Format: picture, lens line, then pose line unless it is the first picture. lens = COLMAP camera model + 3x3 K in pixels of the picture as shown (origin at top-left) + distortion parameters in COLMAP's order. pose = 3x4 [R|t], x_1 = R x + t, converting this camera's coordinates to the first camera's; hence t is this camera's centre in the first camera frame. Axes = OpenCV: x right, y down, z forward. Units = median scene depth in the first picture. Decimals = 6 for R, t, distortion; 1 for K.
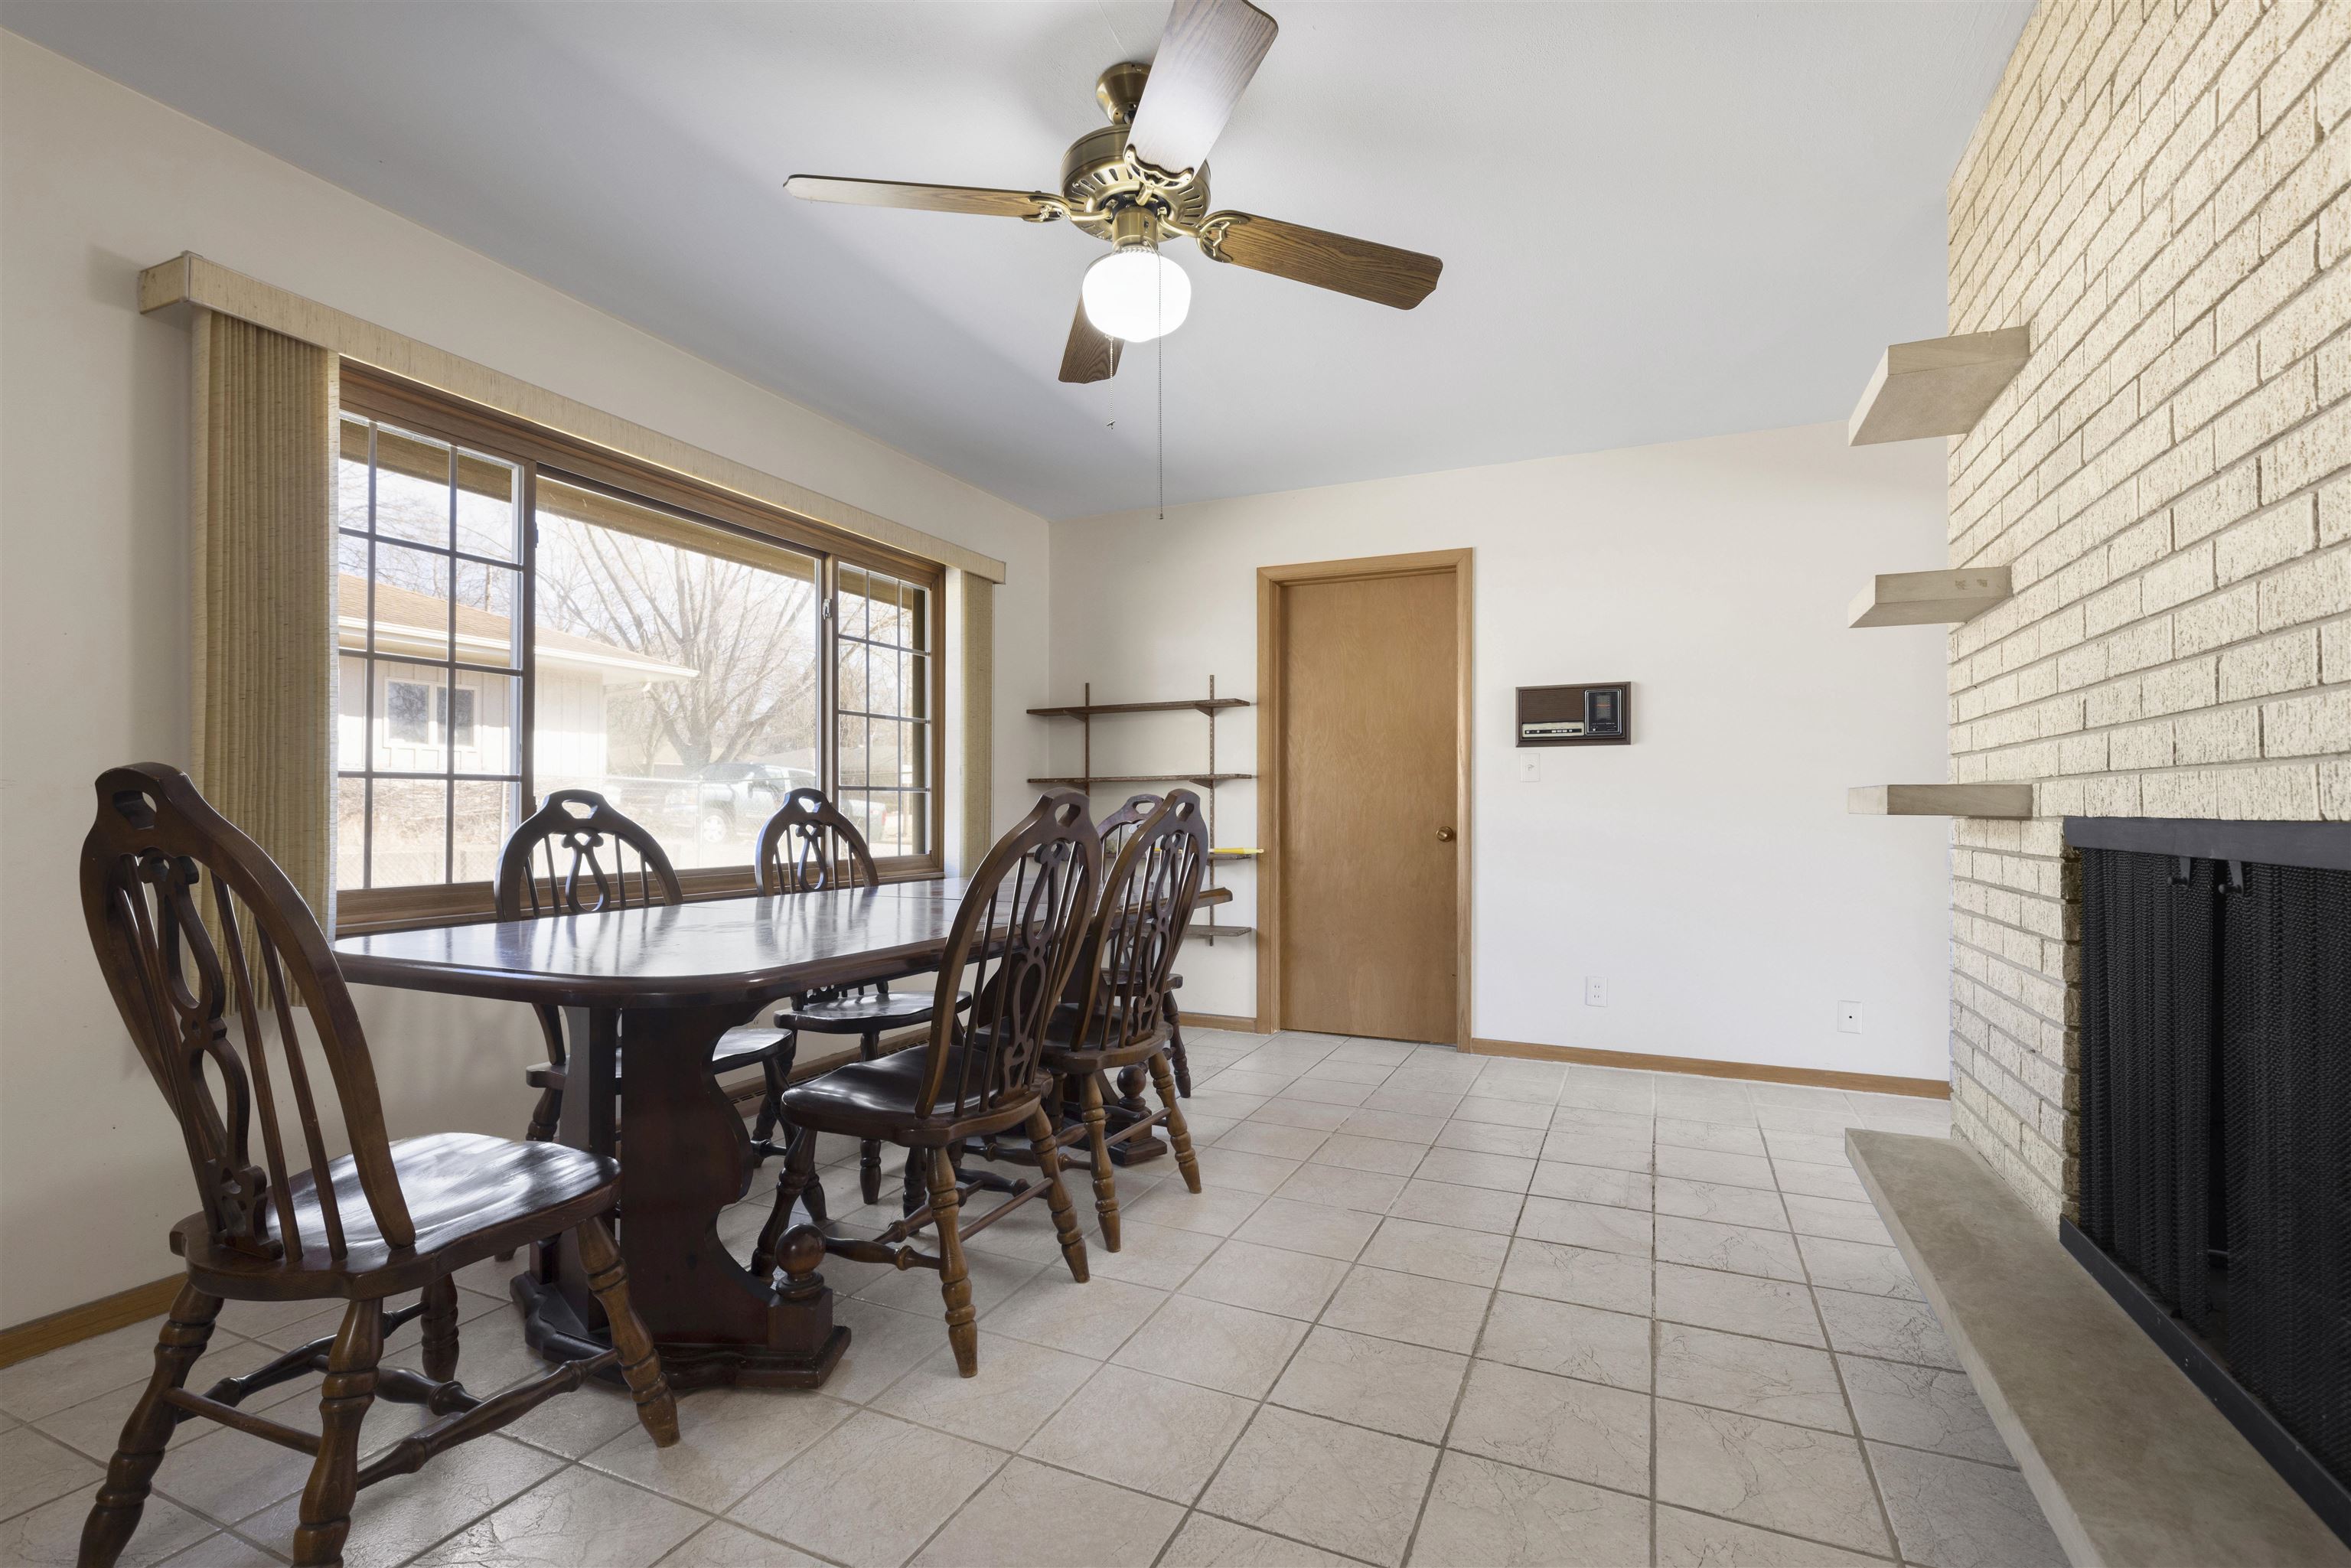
lens RADIAL K [[1071.6, 0, 1169.6], [0, 1071.6, 794.9], [0, 0, 1]] dist [0.027267, -0.000120]
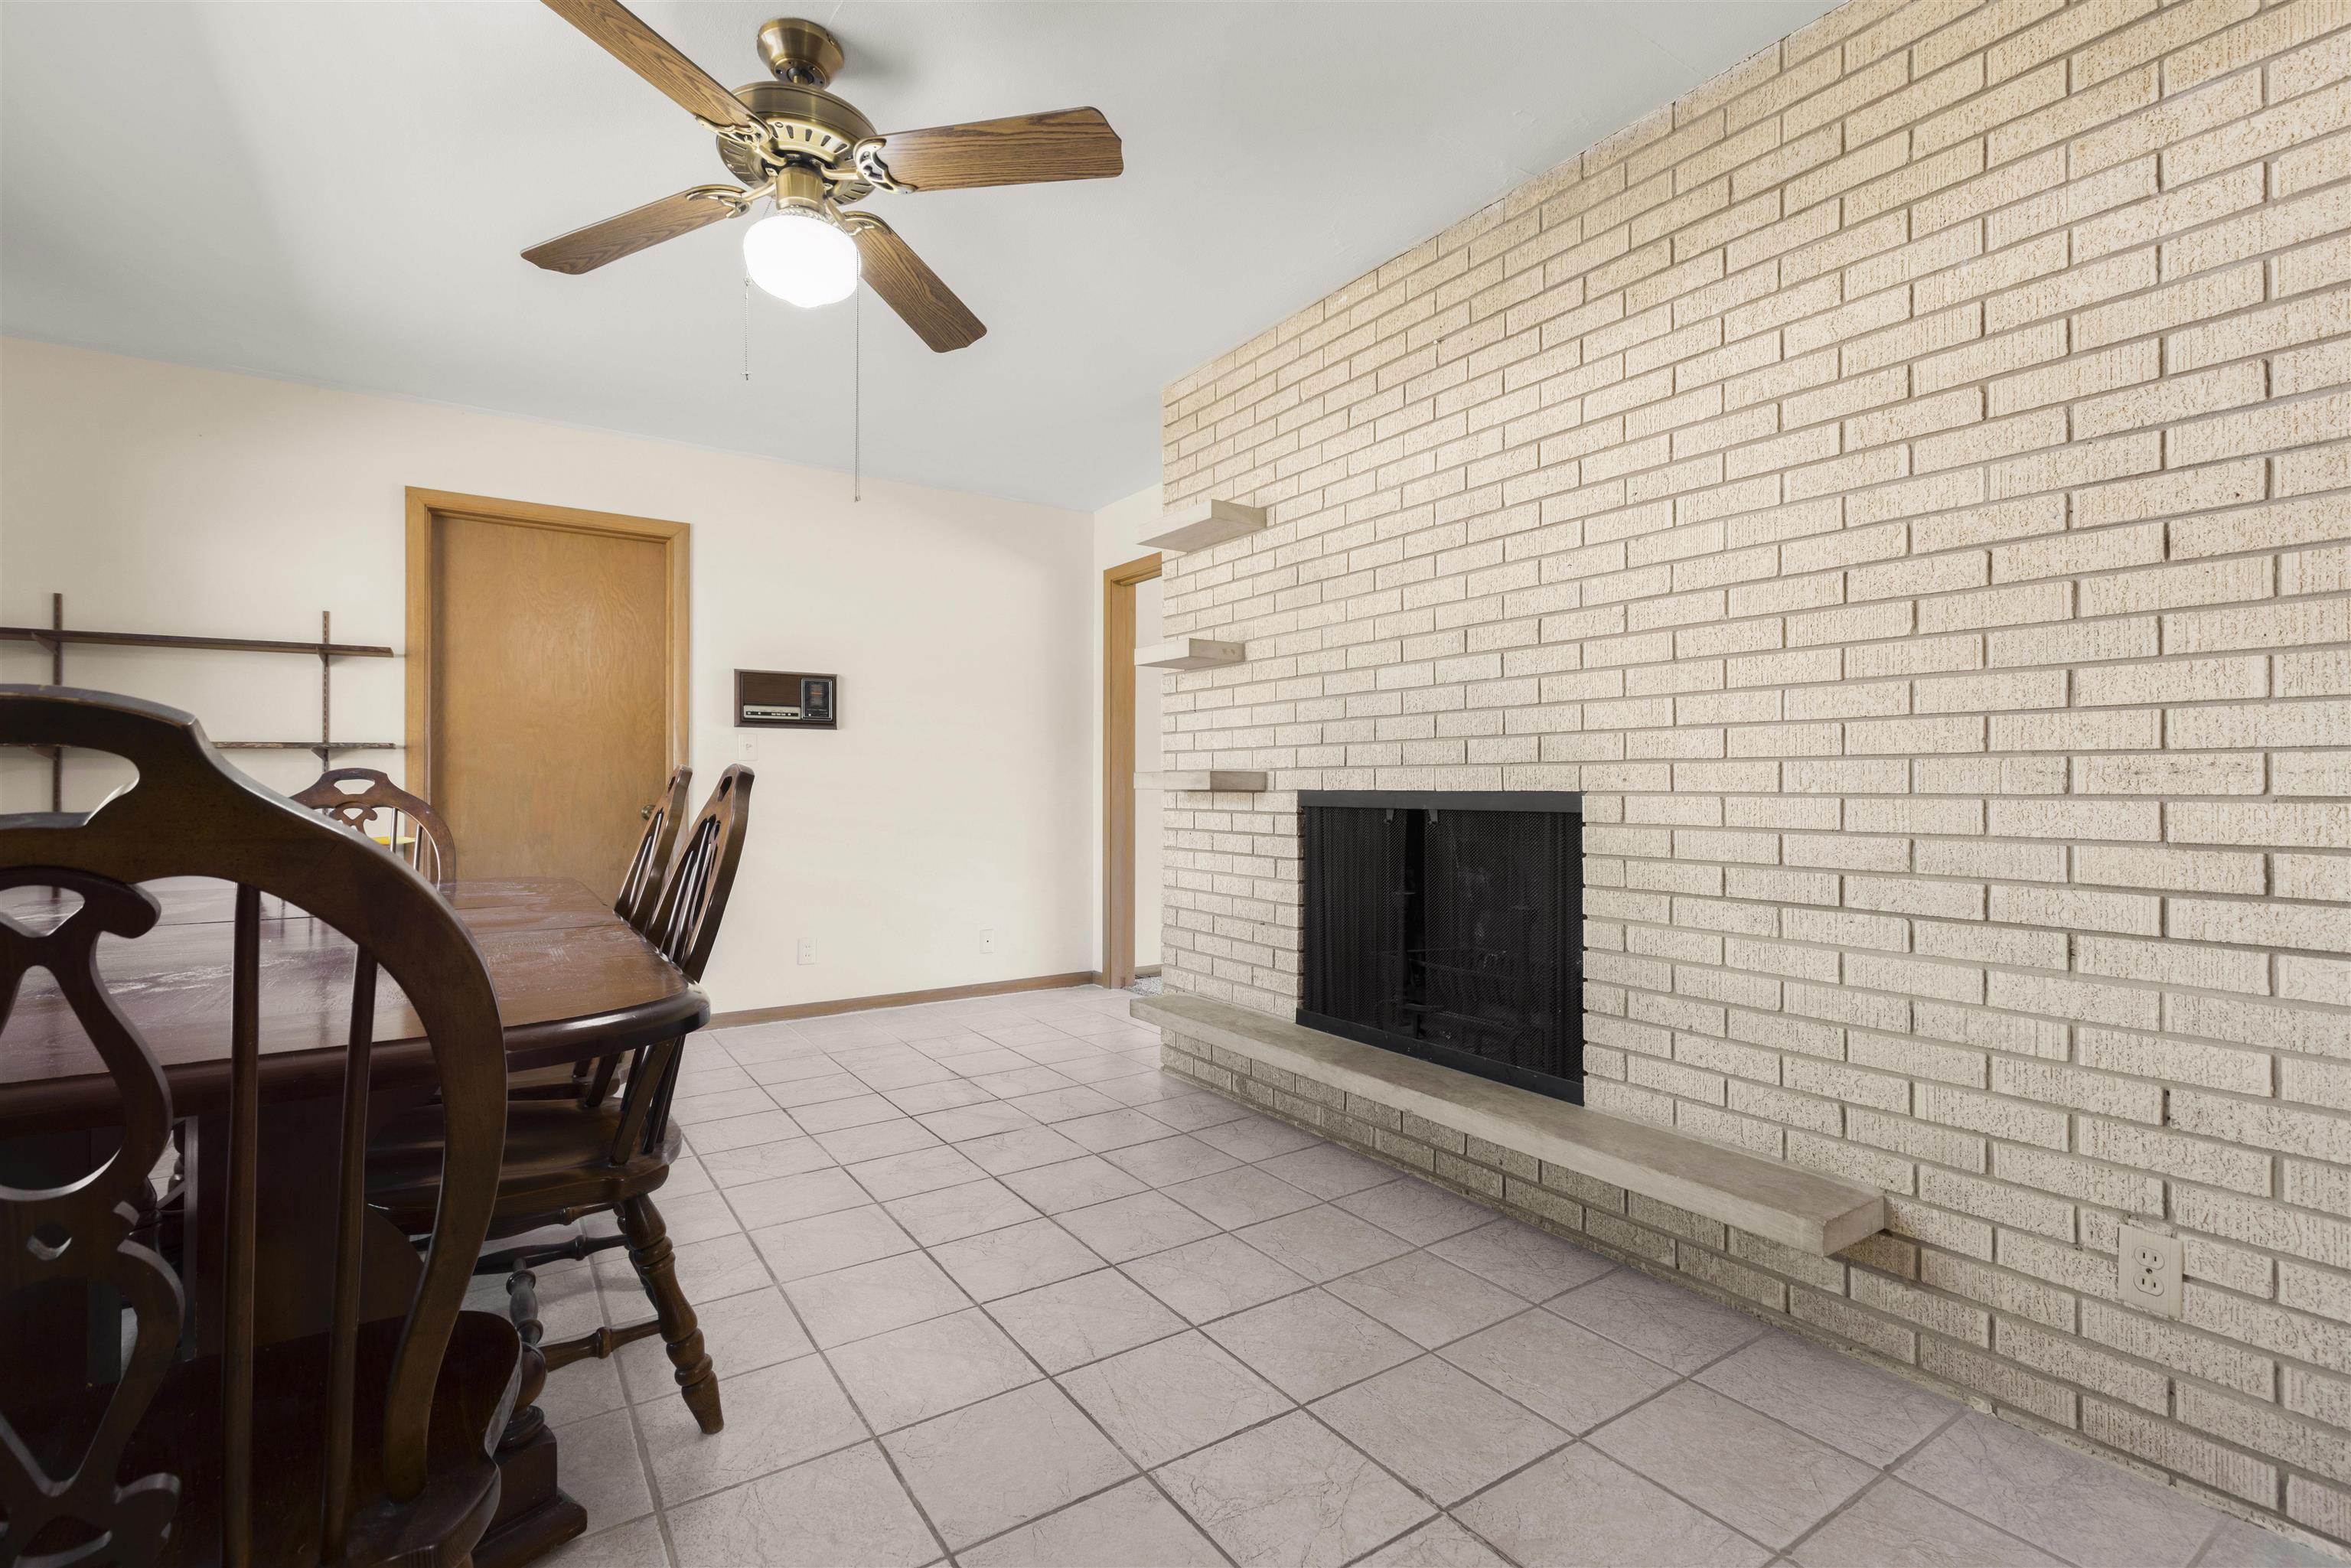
lens RADIAL K [[1071.6, 0, 1167.4], [0, 1071.6, 780.4], [0, 0, 1]] dist [0.027267, -0.000120]
pose [[0.533123, 0.001690, 0.846036, -0.618603], [-0.009318, 0.999949, 0.003874, -0.000942], [-0.845986, -0.009948, 0.533112, 0.179220]]
